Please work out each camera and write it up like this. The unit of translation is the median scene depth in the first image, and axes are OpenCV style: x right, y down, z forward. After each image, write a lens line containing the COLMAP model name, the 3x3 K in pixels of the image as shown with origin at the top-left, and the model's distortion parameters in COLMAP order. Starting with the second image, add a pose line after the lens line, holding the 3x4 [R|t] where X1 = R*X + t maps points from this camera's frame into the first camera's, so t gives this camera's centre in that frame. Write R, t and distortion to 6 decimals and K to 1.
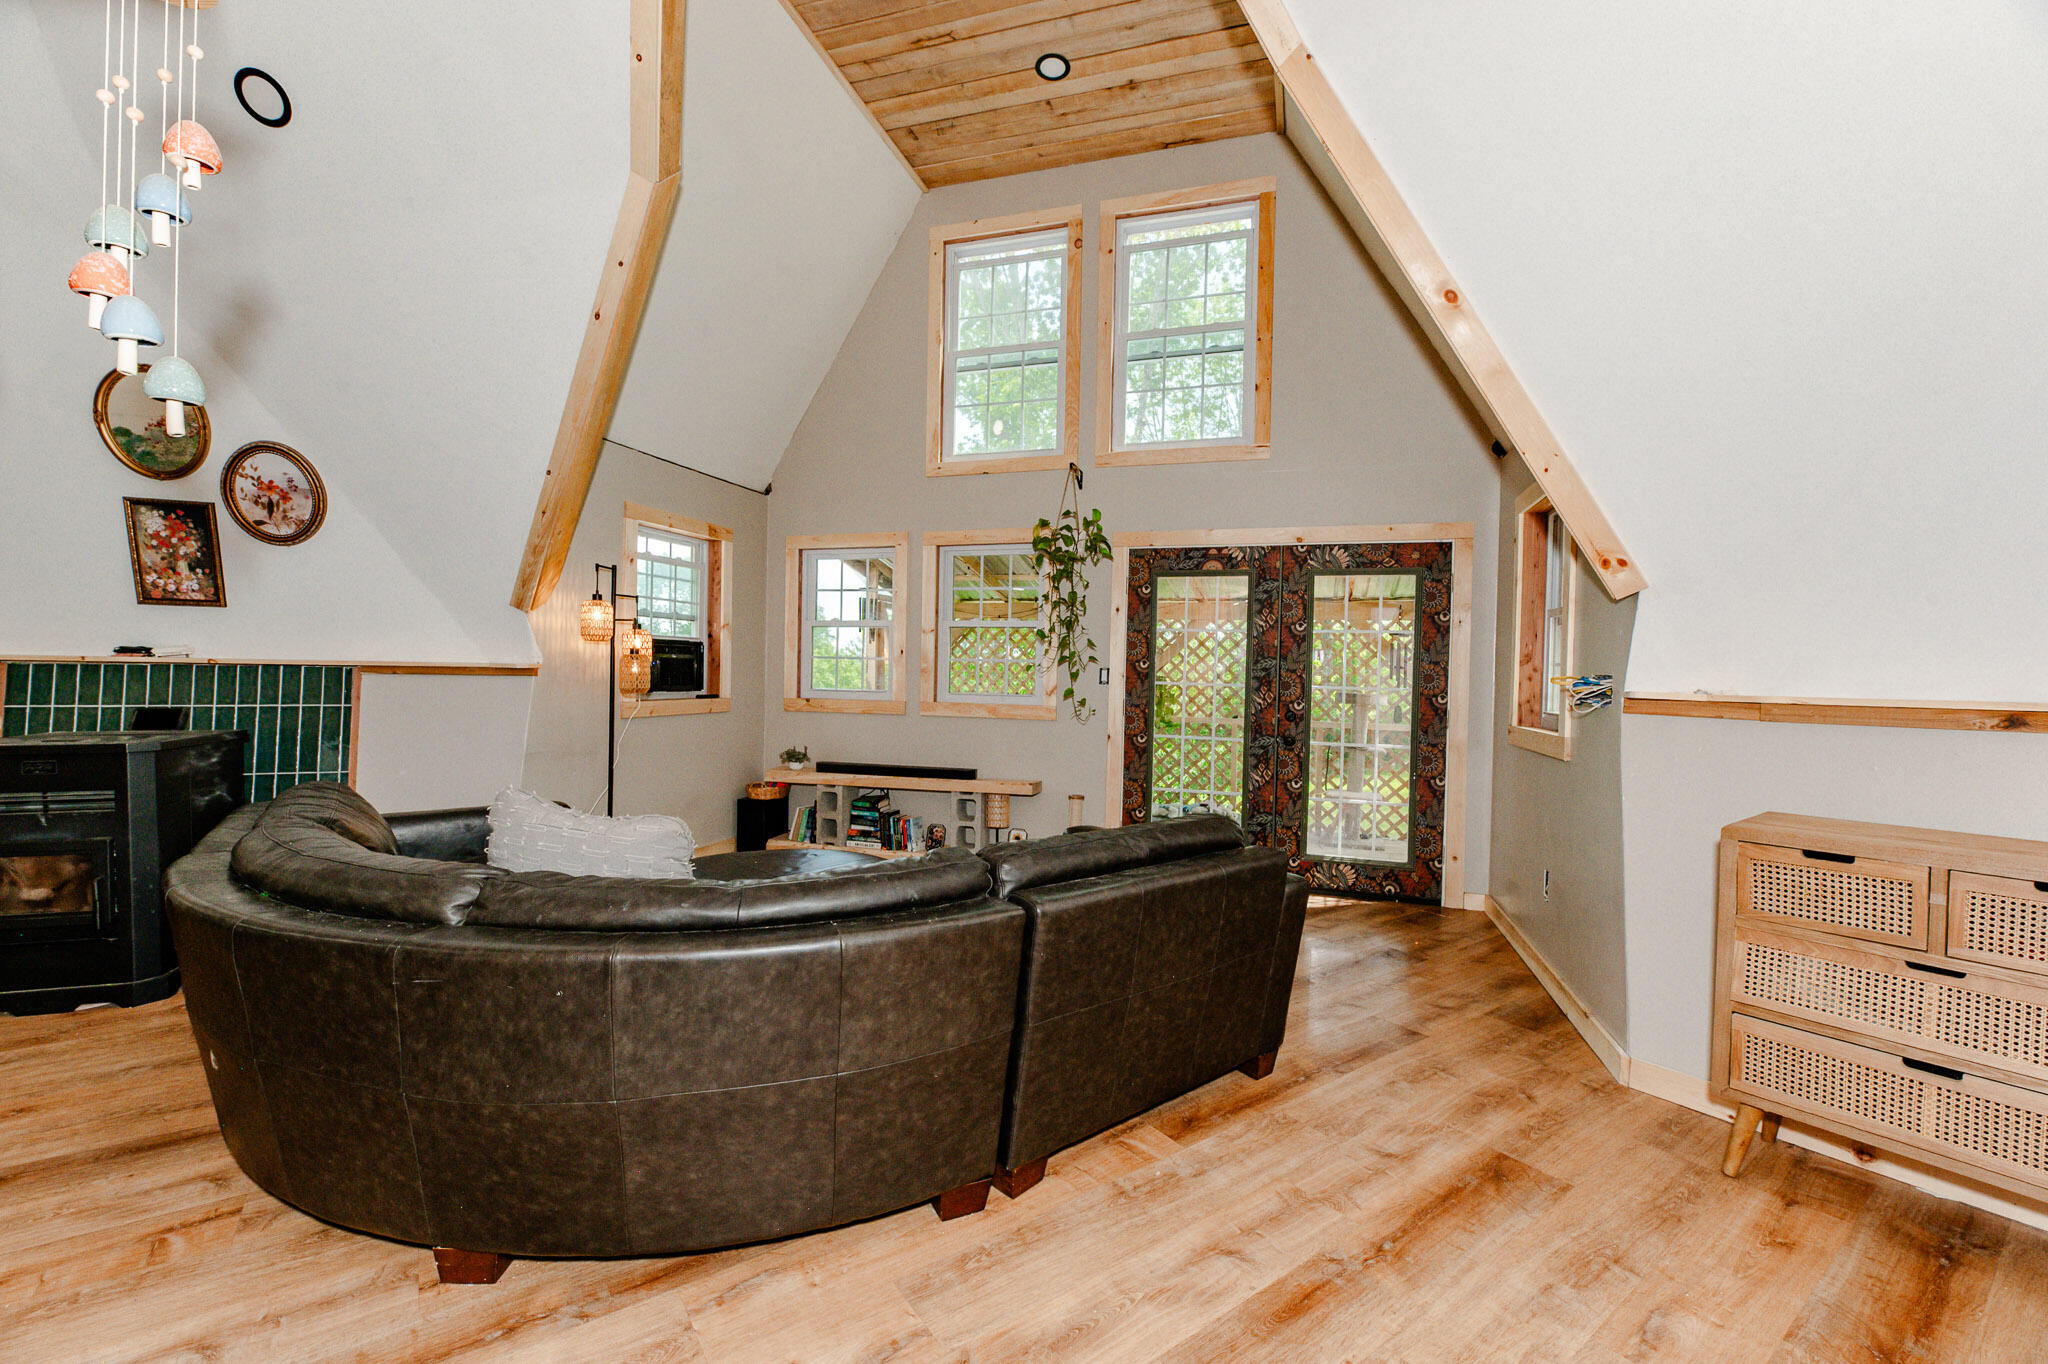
lens RADIAL K [[825.9, 0, 1017.7], [0, 825.9, 690.5], [0, 0, 1]] dist [-0.000492, -0.003424]
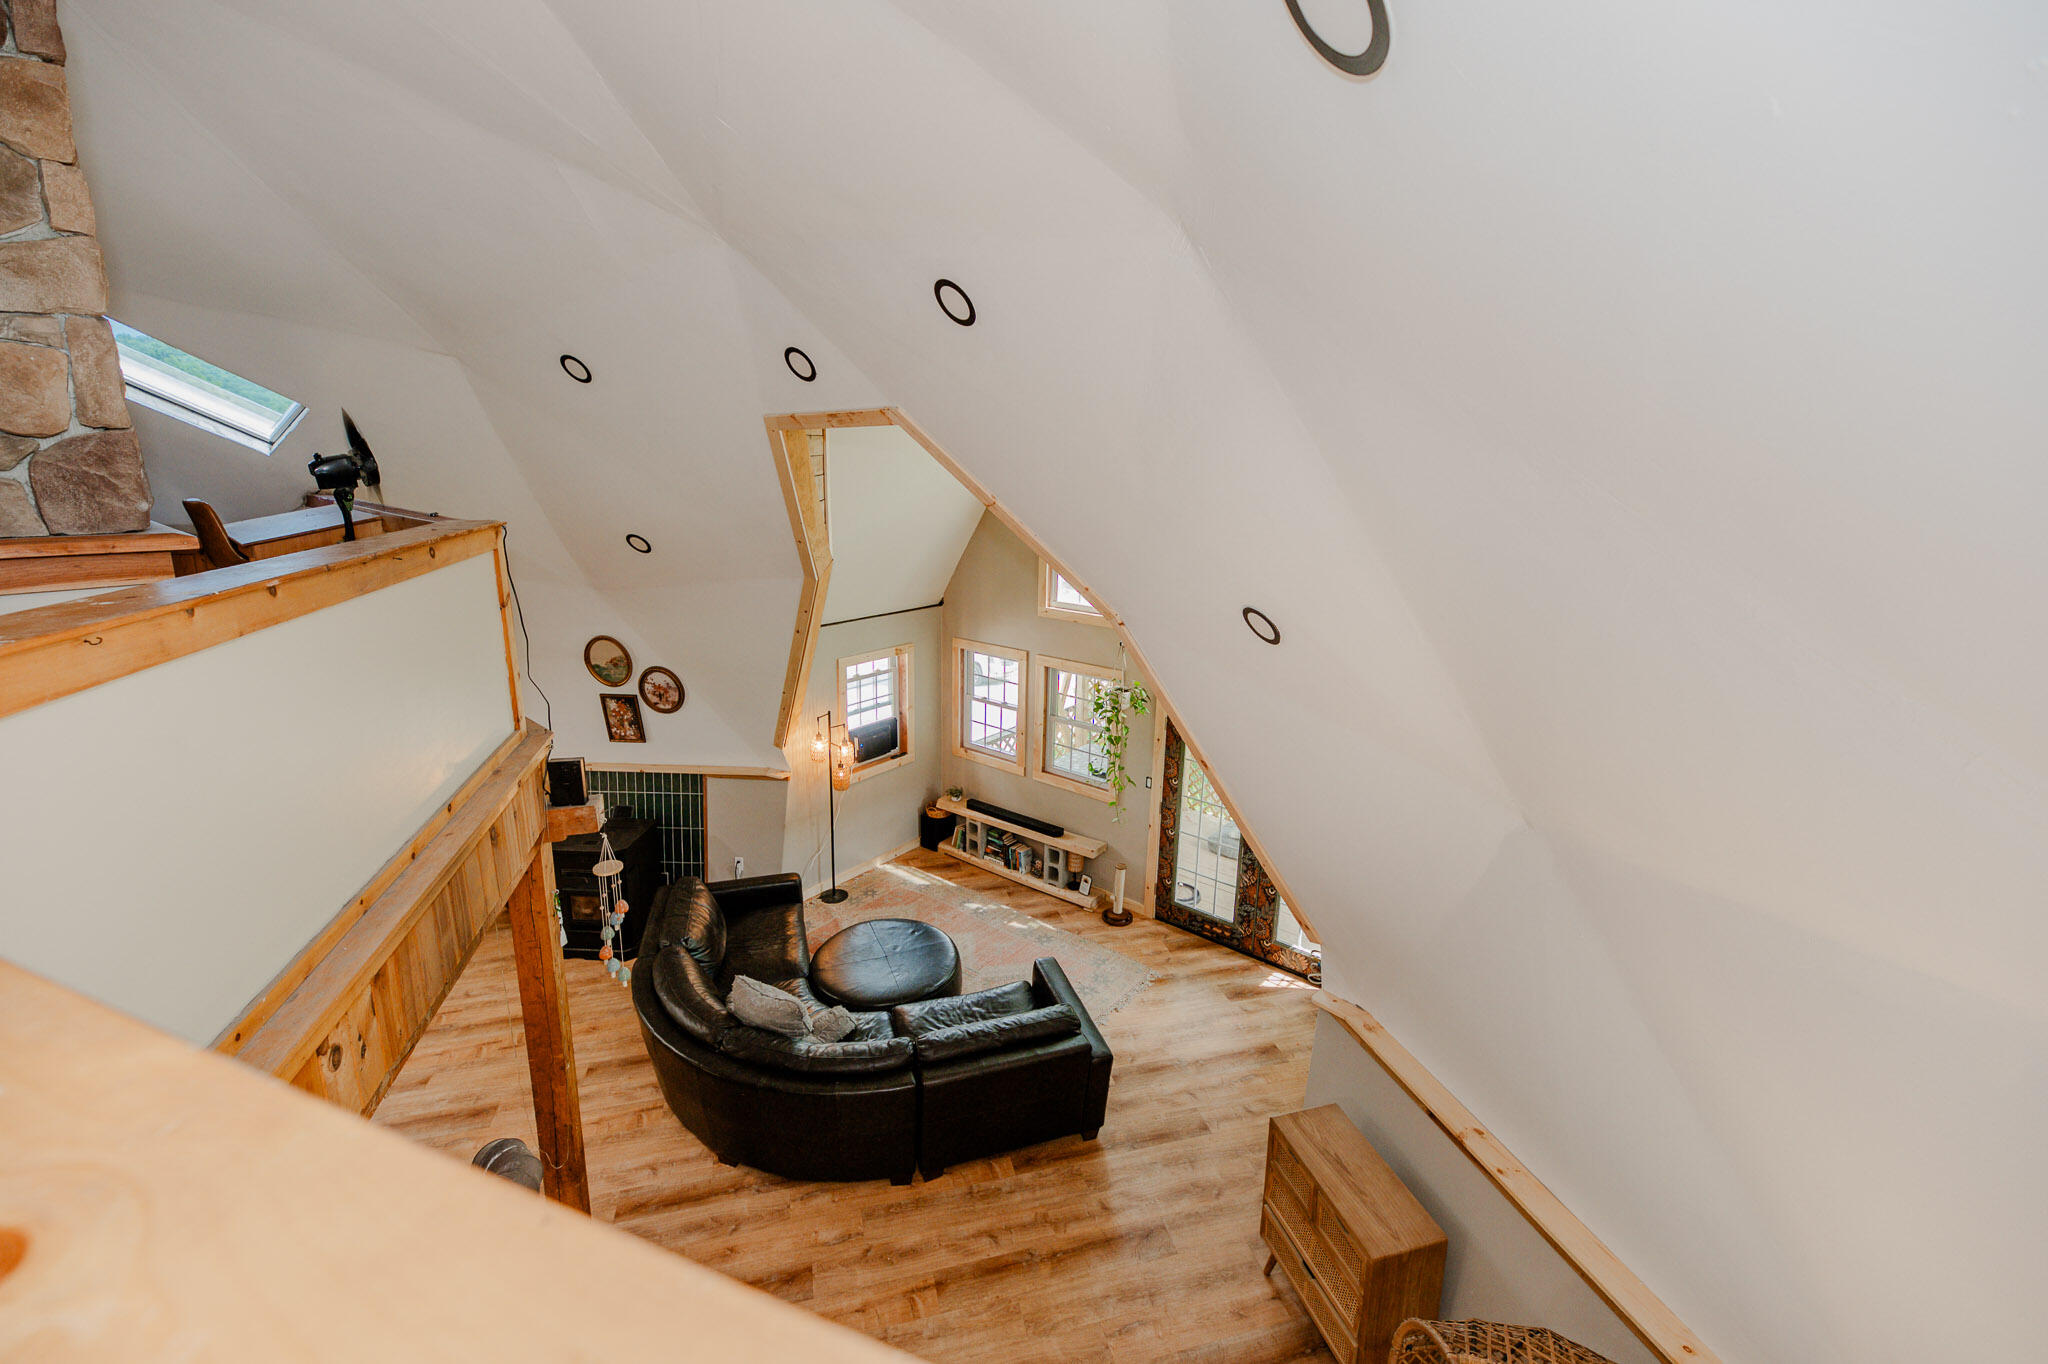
lens RADIAL K [[825.9, 0, 1024.7], [0, 825.9, 630.9], [0, 0, 1]] dist [-0.000492, -0.003424]
pose [[0.938301, 0.069168, -0.338831, 0.405047], [-0.008455, 0.984089, 0.177475, -0.575589], [0.345716, -0.163660, 0.923957, -0.347249]]
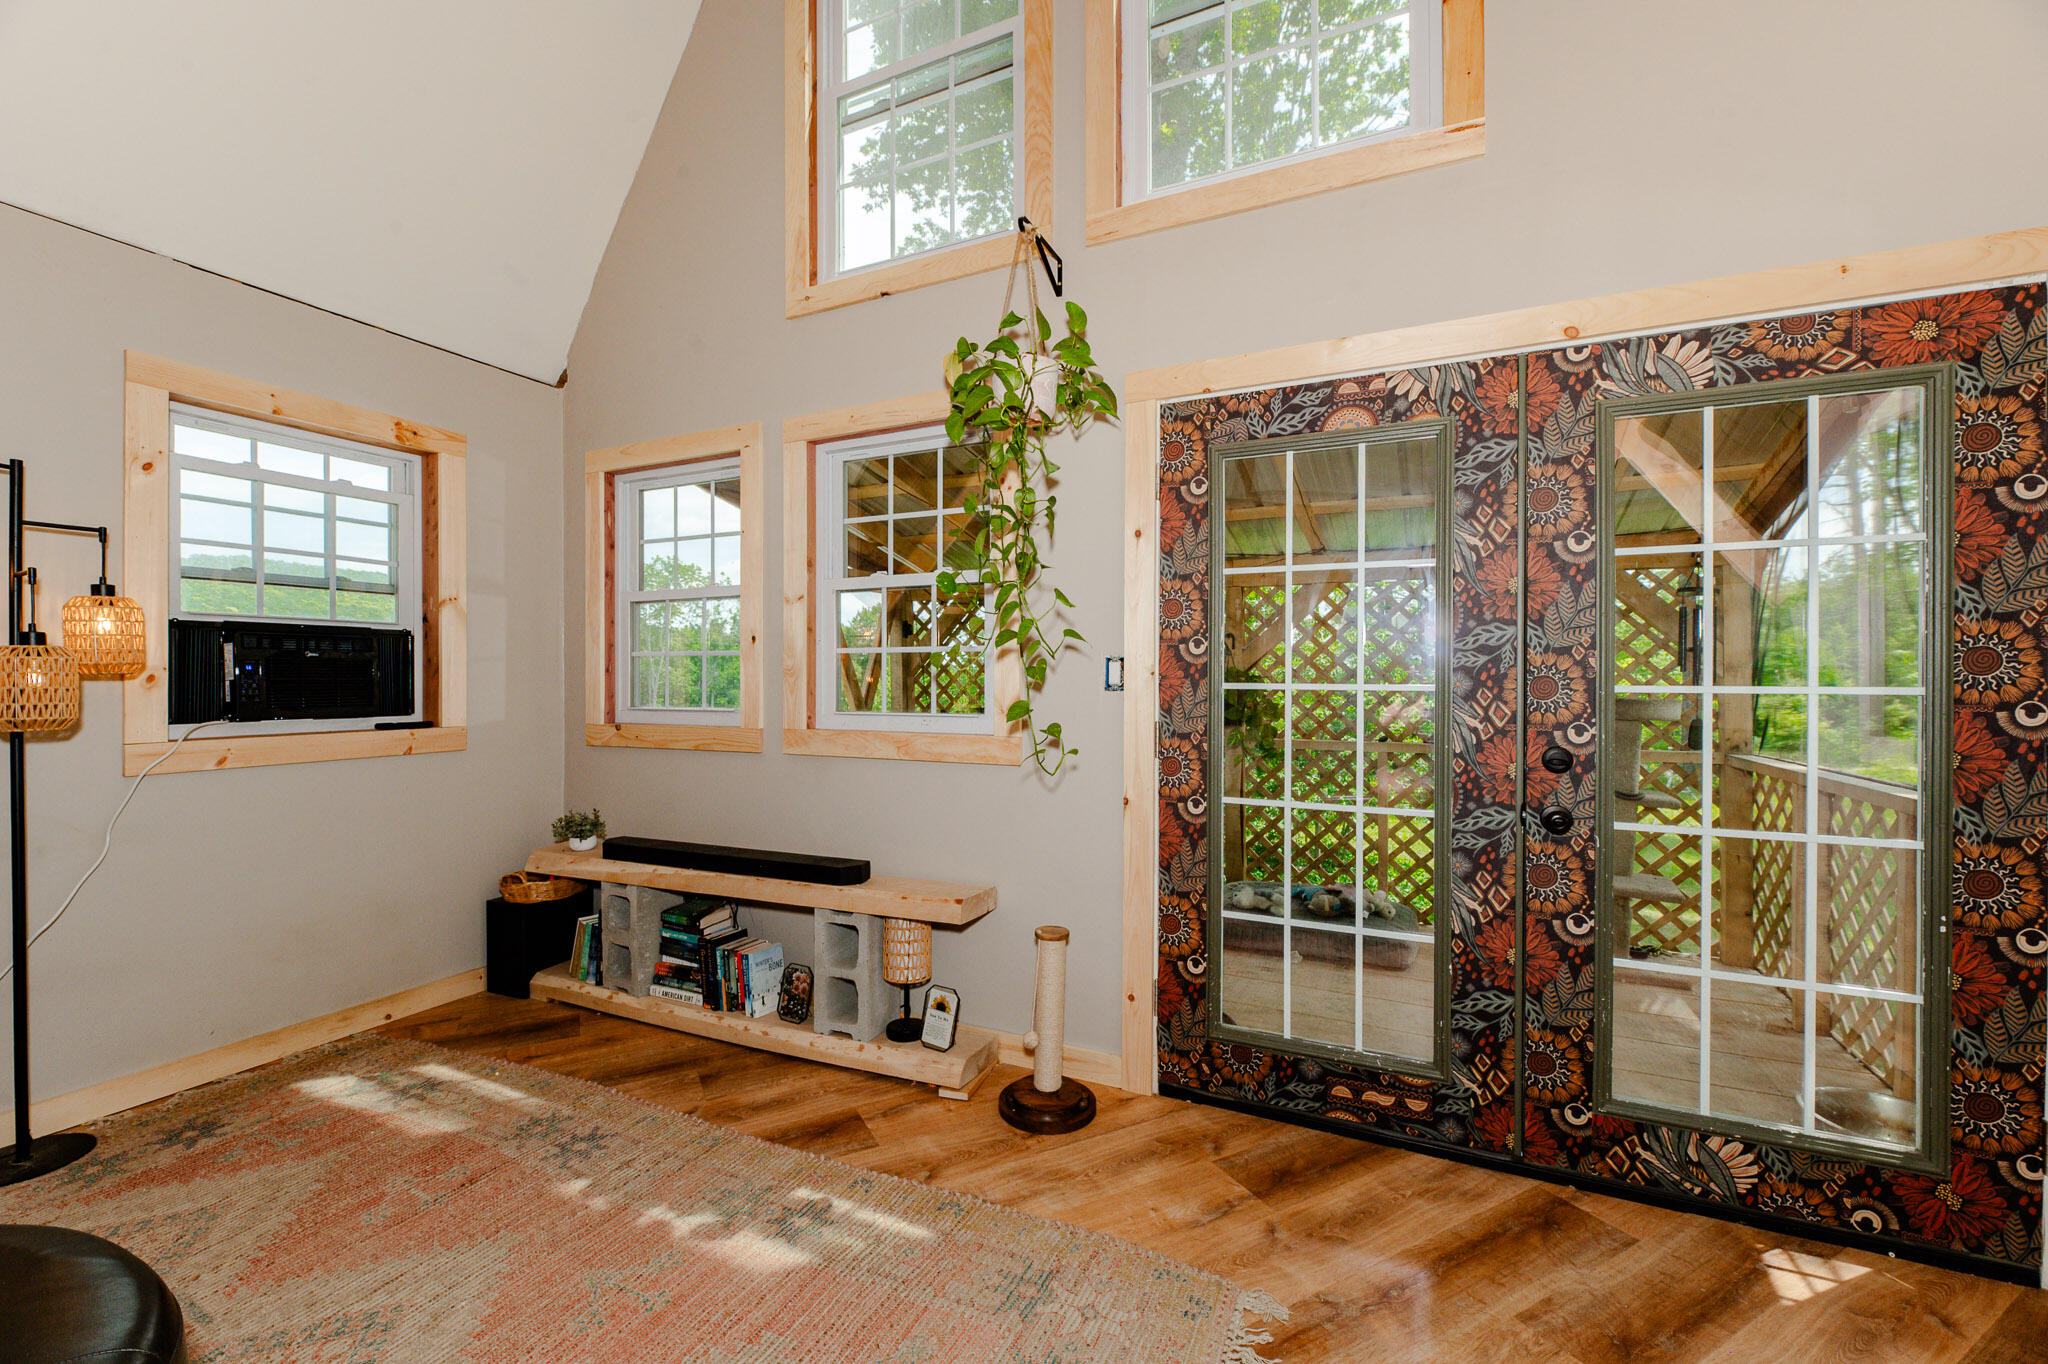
lens RADIAL K [[825.9, 0, 986.9], [0, 825.9, 680.8], [0, 0, 1]] dist [-0.000492, -0.003424]
pose [[0.989654, -0.021892, -0.141798, 0.111980], [0.019952, 0.999687, -0.015087, -0.008576], [0.142084, 0.012102, 0.989781, 0.578249]]
